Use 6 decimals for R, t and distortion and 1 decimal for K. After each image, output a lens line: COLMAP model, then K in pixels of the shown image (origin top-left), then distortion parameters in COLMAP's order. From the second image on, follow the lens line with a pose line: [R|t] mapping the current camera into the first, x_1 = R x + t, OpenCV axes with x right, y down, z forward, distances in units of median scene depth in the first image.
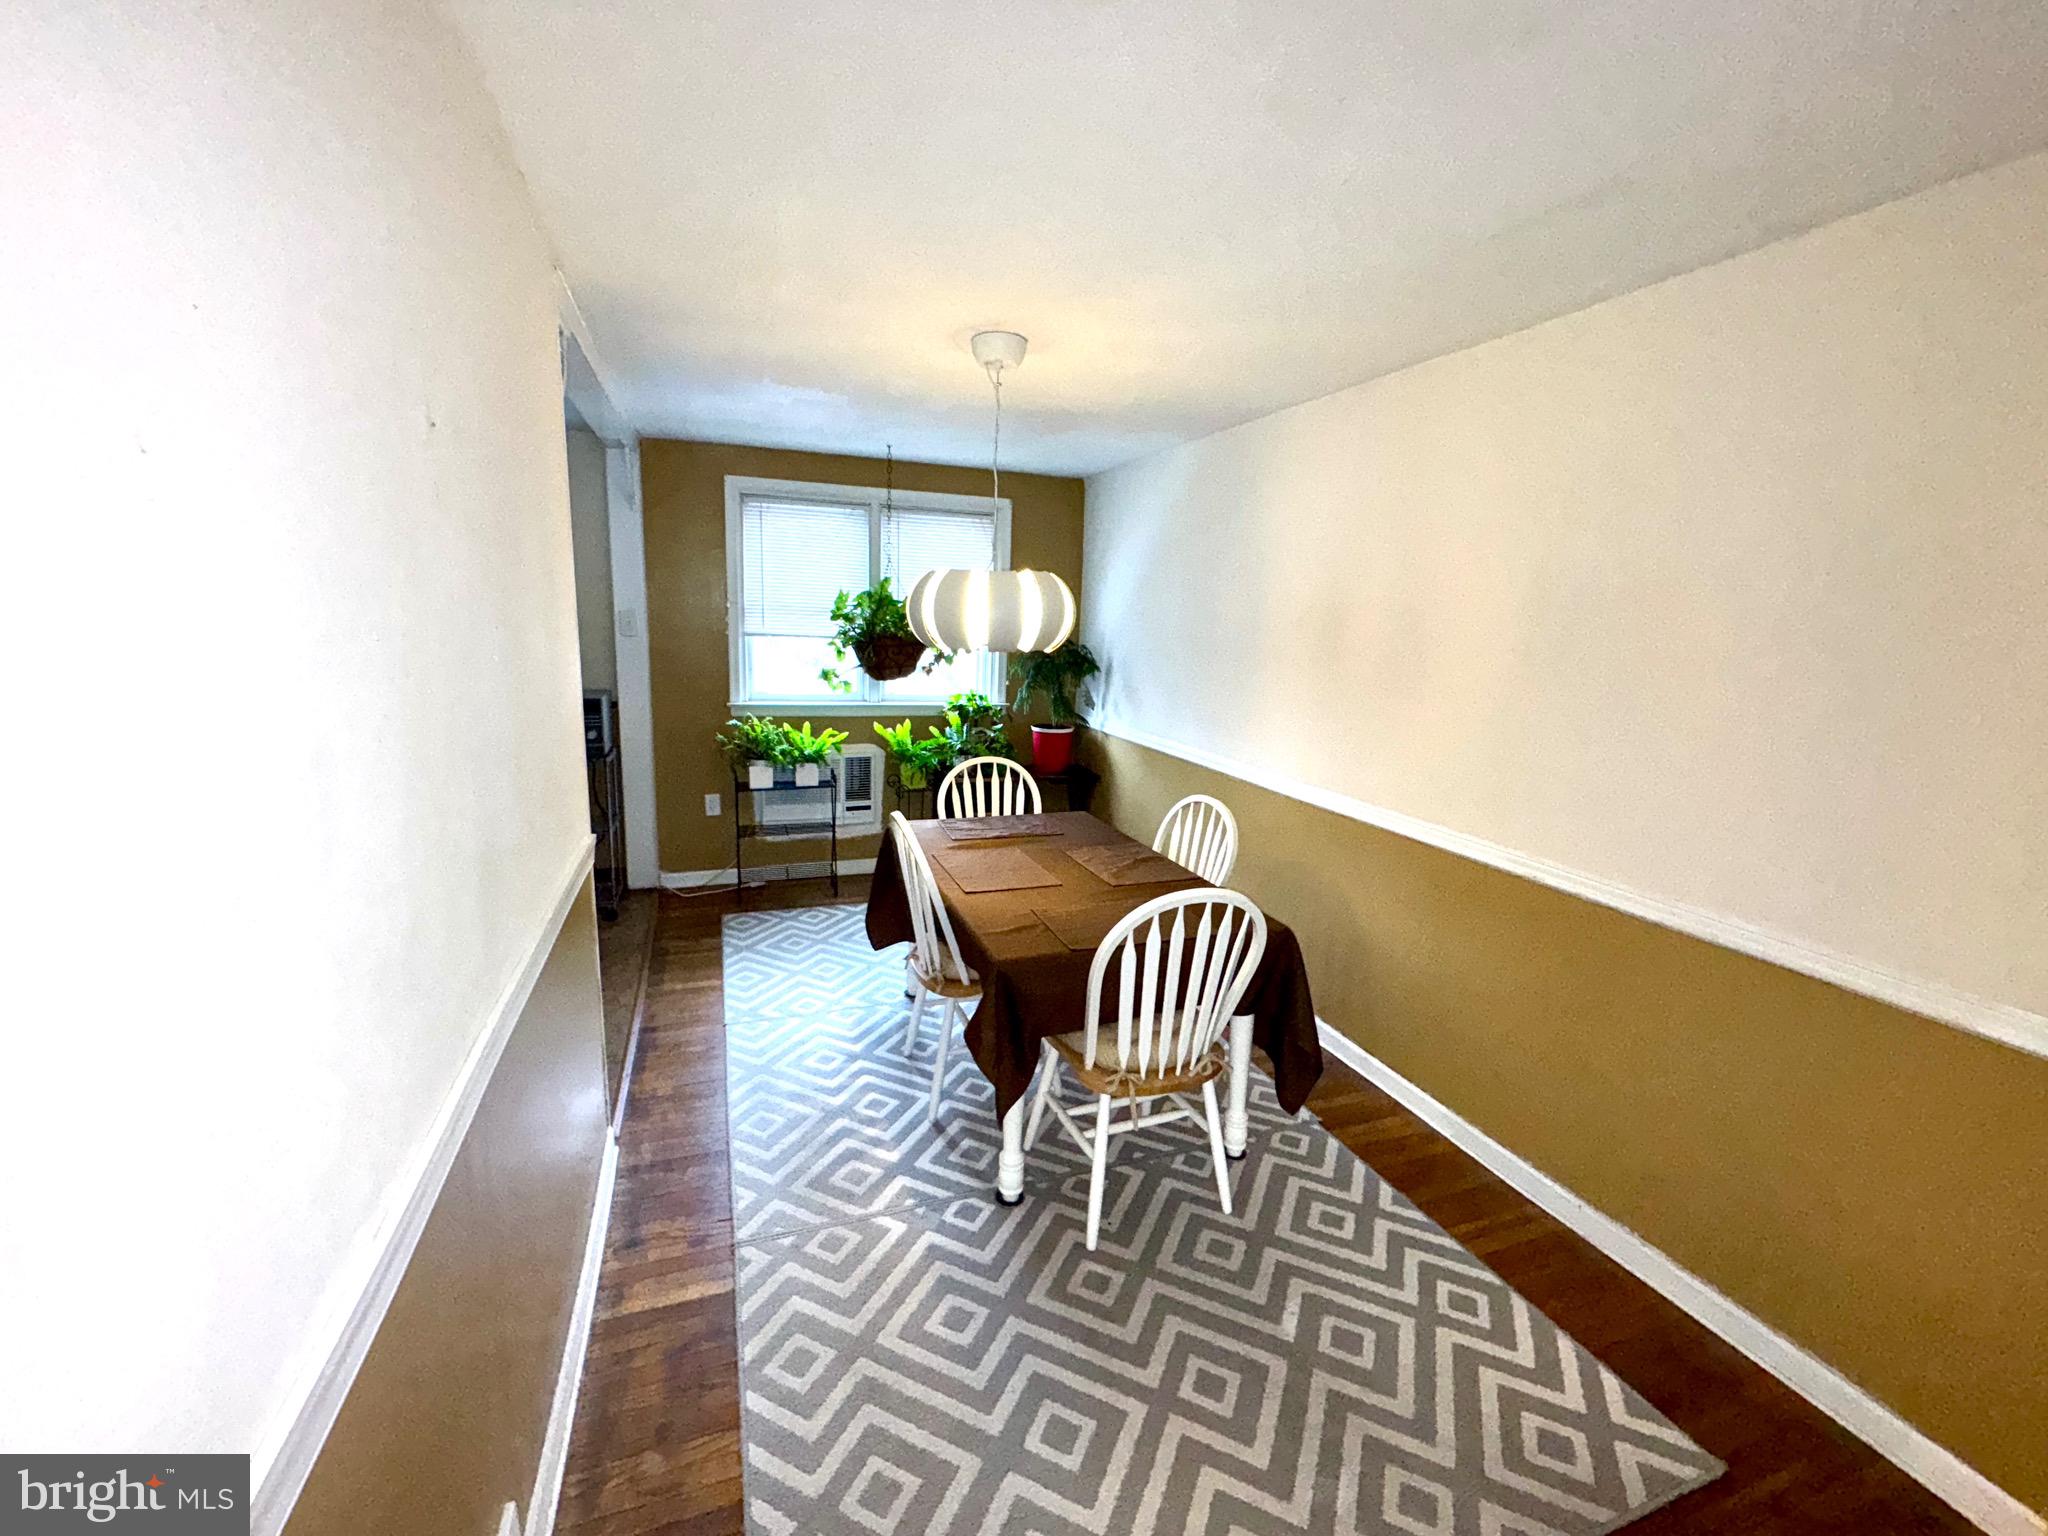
lens RADIAL K [[818.1, 0, 1024.0], [0, 818.1, 768.0], [0, 0, 1]] dist [0.000541, -0.000280]
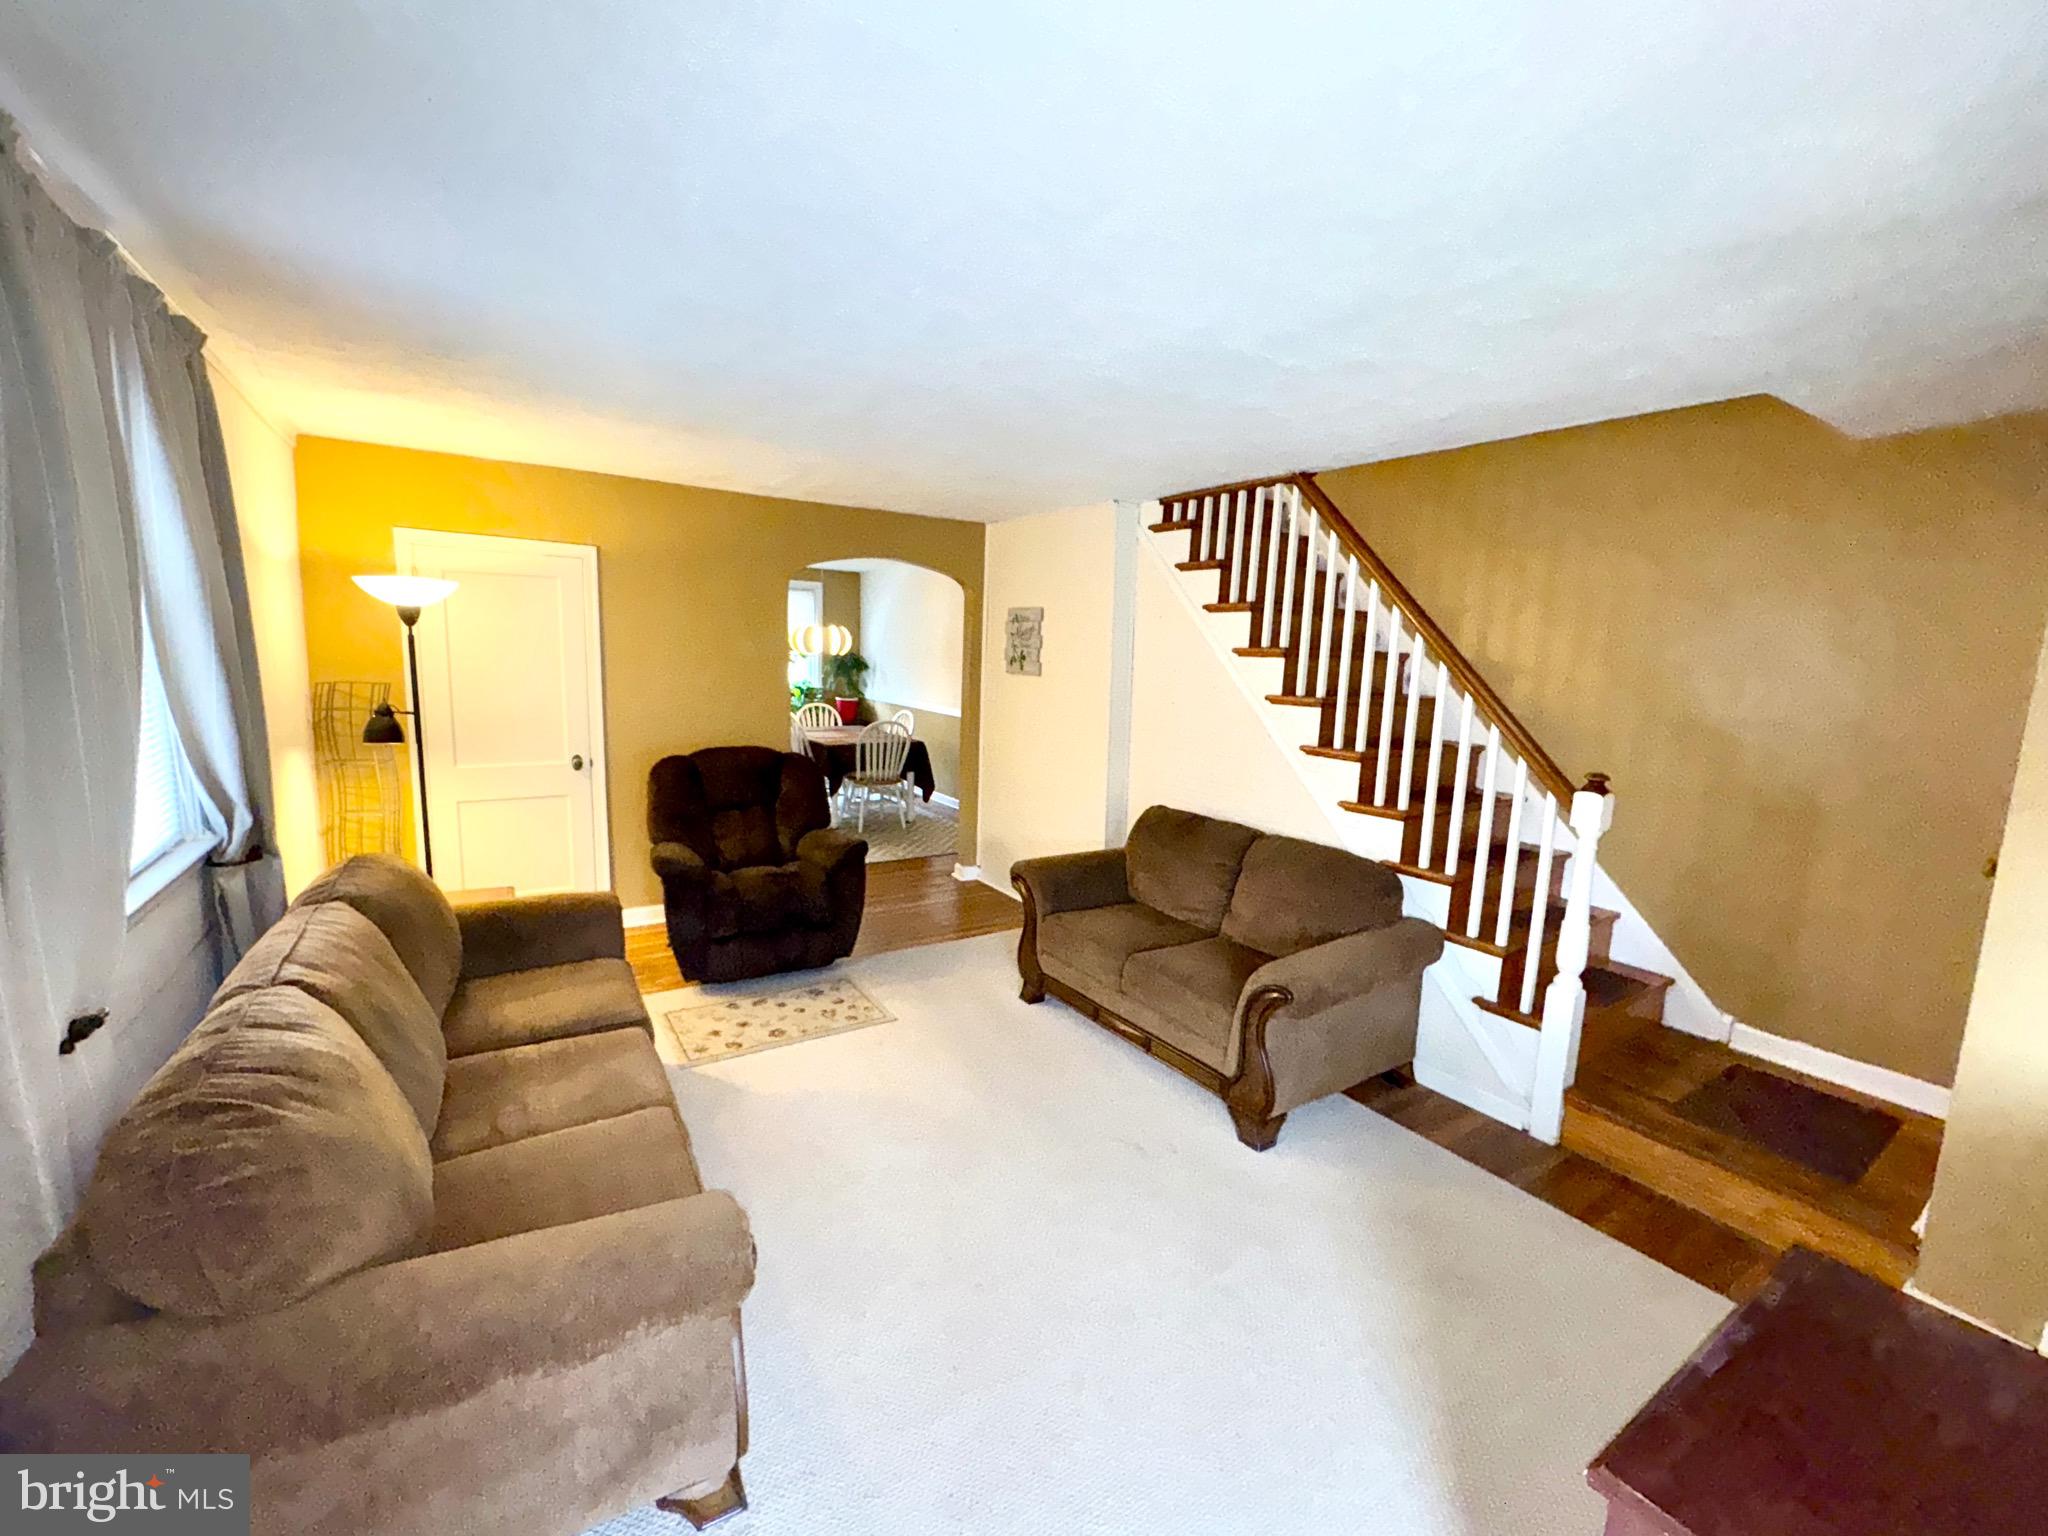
lens RADIAL K [[818.1, 0, 1024.0], [0, 818.1, 768.0], [0, 0, 1]] dist [0.000541, -0.000280]
pose [[0.972529, -0.031821, 0.230598, -0.013410], [0.036776, 0.999175, -0.017219, 0.202306], [-0.229860, 0.025226, 0.972897, -1.212417]]
